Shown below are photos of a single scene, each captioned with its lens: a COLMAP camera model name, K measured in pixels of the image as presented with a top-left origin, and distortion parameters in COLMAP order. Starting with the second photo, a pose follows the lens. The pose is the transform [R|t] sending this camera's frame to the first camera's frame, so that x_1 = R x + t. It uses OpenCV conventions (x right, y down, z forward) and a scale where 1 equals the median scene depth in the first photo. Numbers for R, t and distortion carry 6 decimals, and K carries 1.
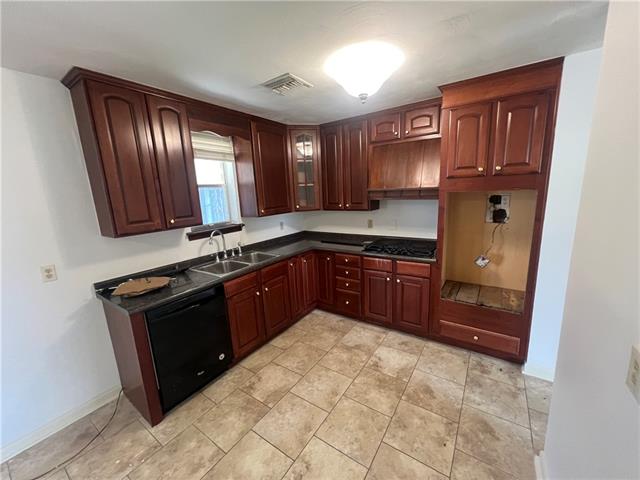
lens RADIAL K [[254.8, 0, 320.0], [0, 254.8, 240.0], [0, 0, 1]] dist [-0.002129, -0.000309]
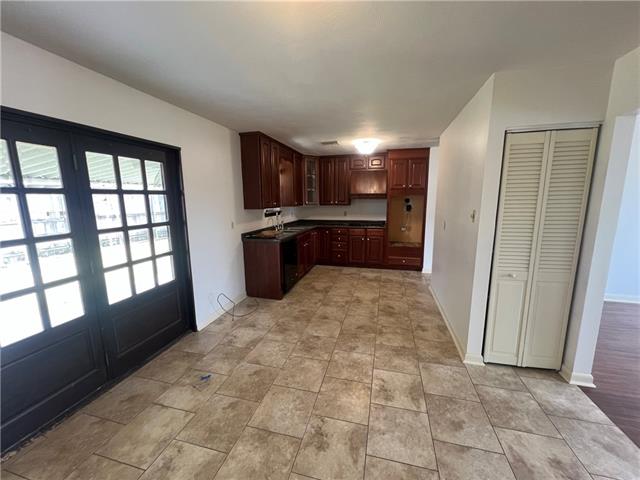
lens RADIAL K [[254.8, 0, 320.0], [0, 254.8, 240.0], [0, 0, 1]] dist [-0.002129, -0.000309]
pose [[0.941705, -0.016783, 0.336021, -0.781981], [0.029976, 0.998968, -0.034114, 0.241675], [-0.335101, 0.042198, 0.941237, -0.814748]]
